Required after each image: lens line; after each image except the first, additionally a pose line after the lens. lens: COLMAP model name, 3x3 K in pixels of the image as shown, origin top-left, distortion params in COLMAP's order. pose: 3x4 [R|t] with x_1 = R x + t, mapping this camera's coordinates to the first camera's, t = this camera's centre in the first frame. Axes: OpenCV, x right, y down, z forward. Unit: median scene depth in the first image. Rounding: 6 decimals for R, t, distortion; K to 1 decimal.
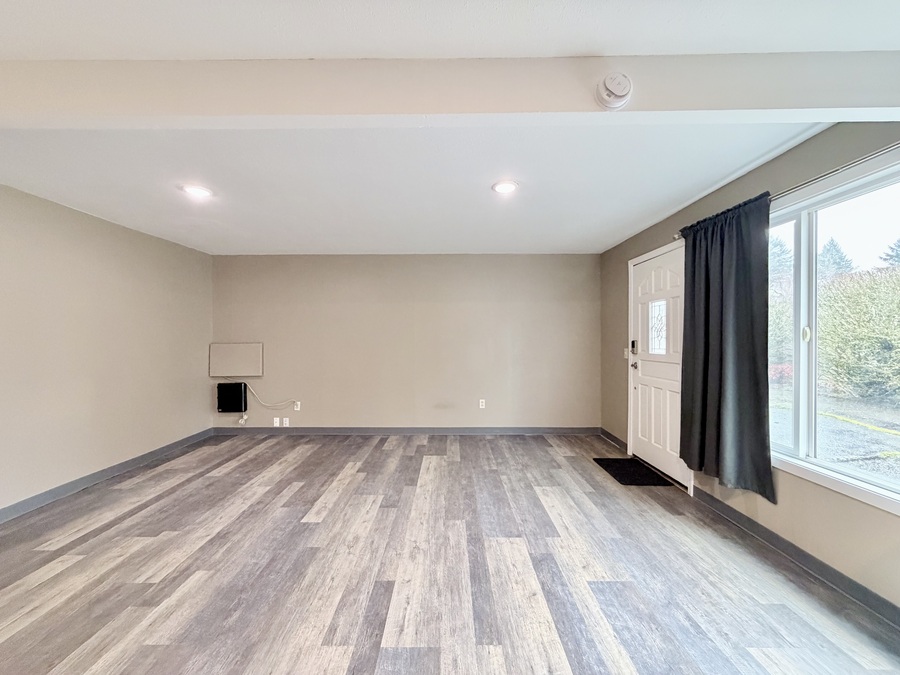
lens RADIAL K [[358.4, 0, 449.1], [0, 358.4, 336.5], [0, 0, 1]] dist [-0.001622, 0.000313]
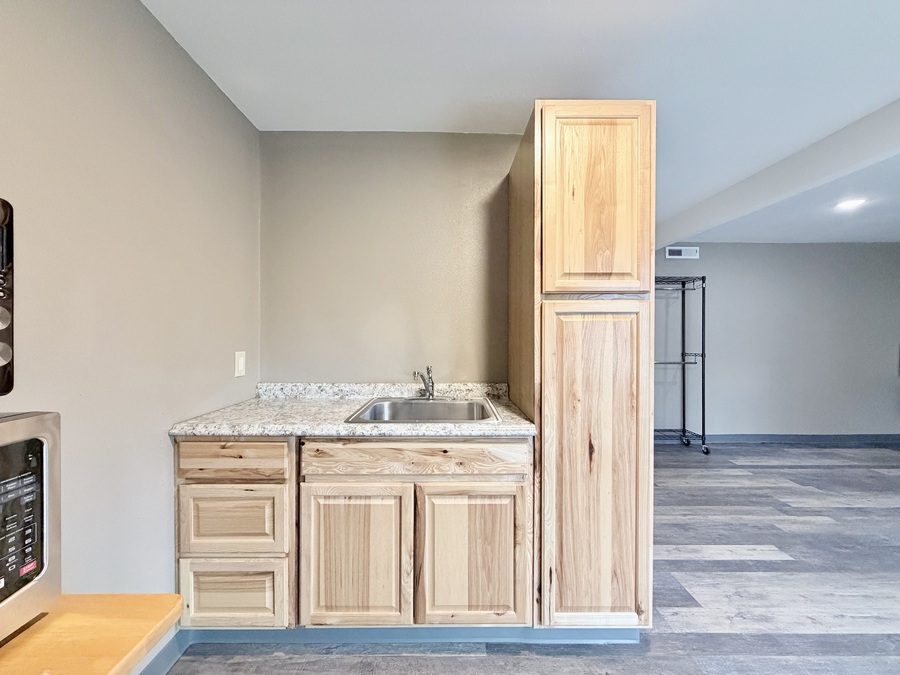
lens RADIAL K [[358.4, 0, 447.9], [0, 358.4, 336.7], [0, 0, 1]] dist [-0.001622, 0.000313]
pose [[0.002792, 0.008814, -0.999957, 0.486391], [-0.000286, 0.999961, 0.008814, 0.004202], [0.999996, 0.000261, 0.002794, -0.305208]]
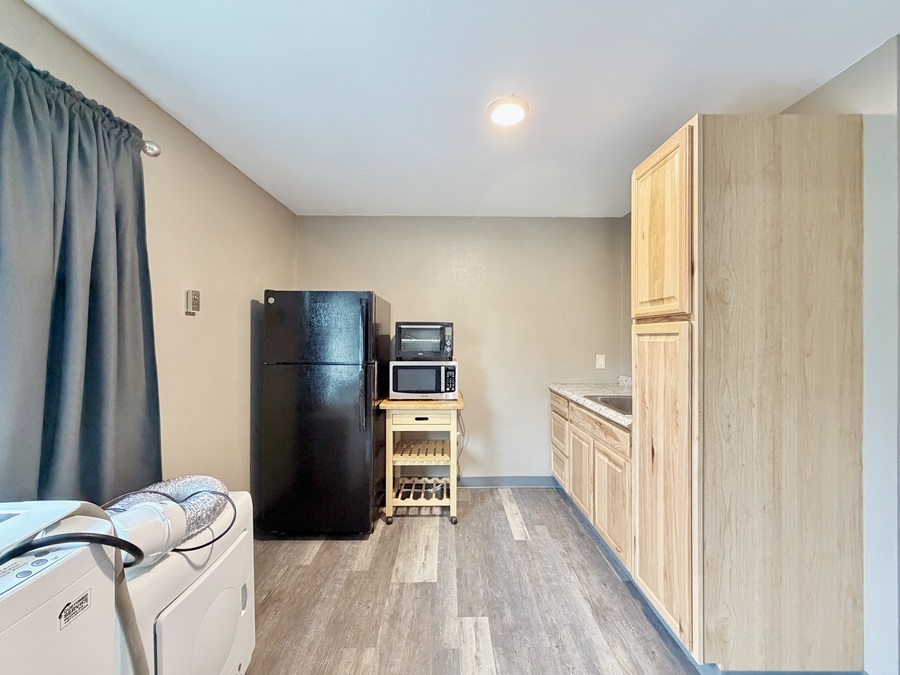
lens RADIAL K [[358.4, 0, 449.6], [0, 358.4, 337.0], [0, 0, 1]] dist [-0.001622, 0.000313]
pose [[-0.999982, 0.001745, -0.005813, 0.289218], [0.001741, 0.999998, 0.000539, -0.025928], [0.005814, 0.000529, -0.999983, 0.618313]]
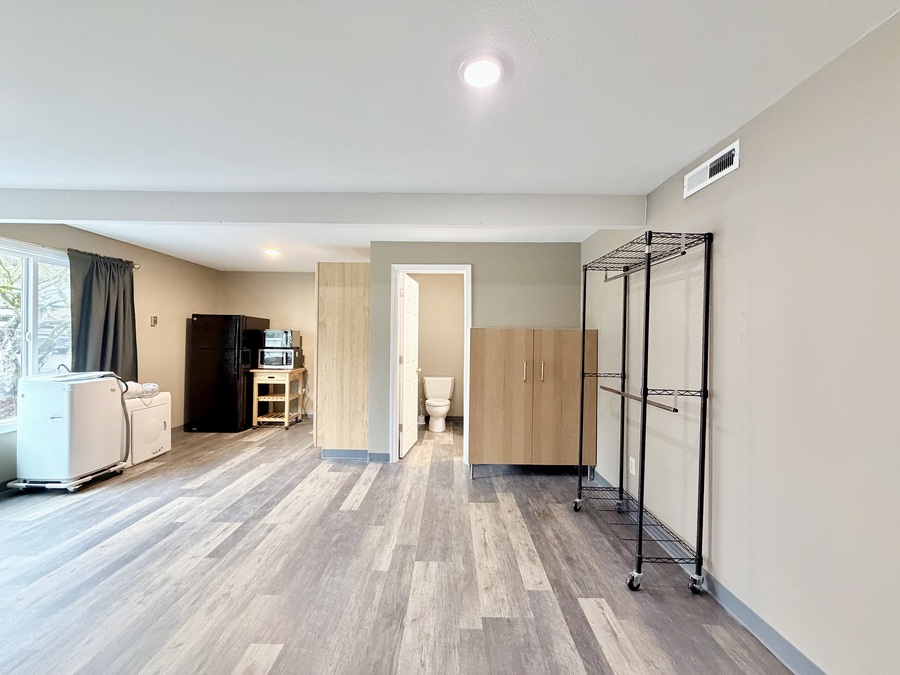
lens RADIAL K [[358.4, 0, 449.2], [0, 358.4, 337.9], [0, 0, 1]] dist [-0.001622, 0.000313]
pose [[-0.999955, -0.009466, 0.000510, -0.759870], [-0.009471, 0.999895, -0.010941, -0.005259], [-0.000406, -0.010945, -0.999940, 1.771713]]
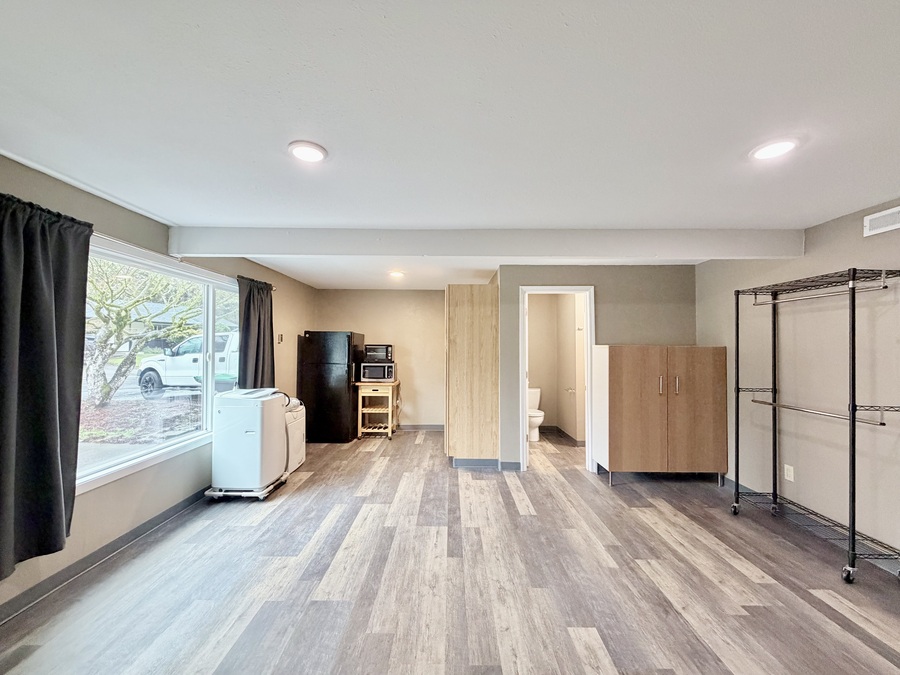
lens RADIAL K [[358.4, 0, 449.1], [0, 358.4, 337.7], [0, 0, 1]] dist [-0.001622, 0.000313]
pose [[-0.999989, -0.002984, 0.003478, -0.131648], [-0.003089, 0.999529, -0.030535, -0.048406], [-0.003386, -0.030545, -0.999528, 1.902964]]
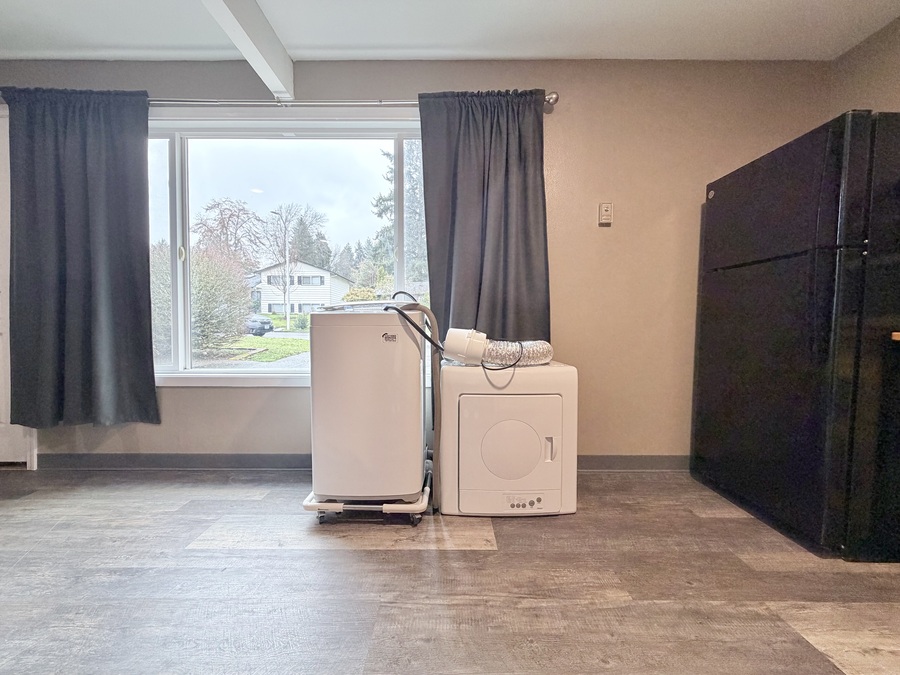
lens RADIAL K [[358.4, 0, 447.6], [0, 358.4, 336.8], [0, 0, 1]] dist [-0.001622, 0.000313]
pose [[-0.002949, -0.038131, 0.999268, -0.058692], [-0.009242, 0.999231, 0.038102, 0.176817], [-0.999953, -0.009123, -0.003299, 0.206541]]
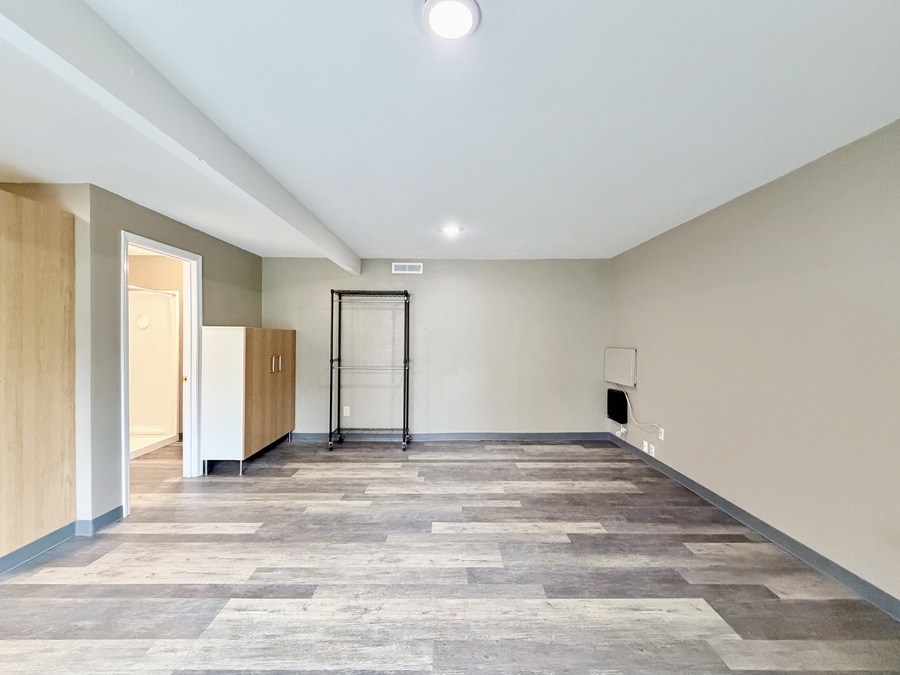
lens RADIAL K [[358.4, 0, 447.4], [0, 358.4, 337.1], [0, 0, 1]] dist [-0.001622, 0.000313]
pose [[0.011118, 0.002177, -0.999936, 0.684238], [0.001057, 0.999997, 0.002189, -0.024858], [0.999938, -0.001082, 0.011116, 1.128353]]
